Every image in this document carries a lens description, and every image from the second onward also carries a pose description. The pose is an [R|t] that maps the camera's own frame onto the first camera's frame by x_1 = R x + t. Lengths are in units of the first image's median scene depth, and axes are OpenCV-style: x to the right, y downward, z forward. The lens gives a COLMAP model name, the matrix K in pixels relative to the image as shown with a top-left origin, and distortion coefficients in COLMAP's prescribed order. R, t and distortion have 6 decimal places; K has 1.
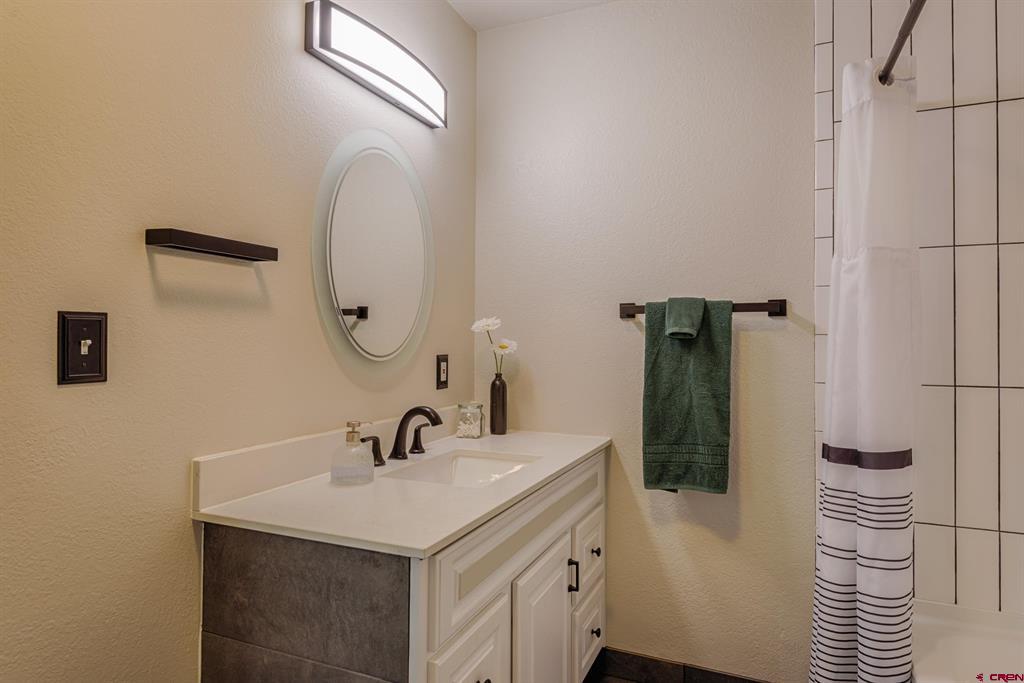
lens RADIAL K [[588.8, 0, 514.3], [0, 588.8, 338.7], [0, 0, 1]] dist [0.006412, -0.000554]
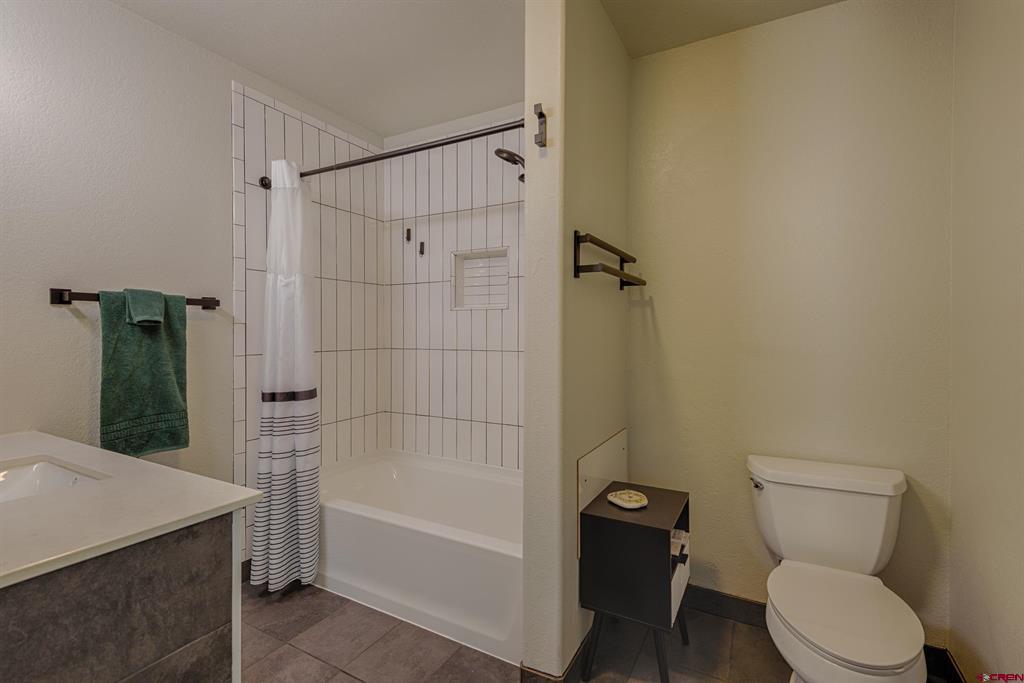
lens RADIAL K [[474.8, 0, 512.9], [0, 474.8, 337.9], [0, 0, 1]] dist [0.005161, -0.003799]
pose [[0.094496, -0.021466, 0.995294, -0.594991], [-0.006935, 0.999729, 0.022220, -0.001843], [-0.995501, -0.009002, 0.094322, 0.197211]]
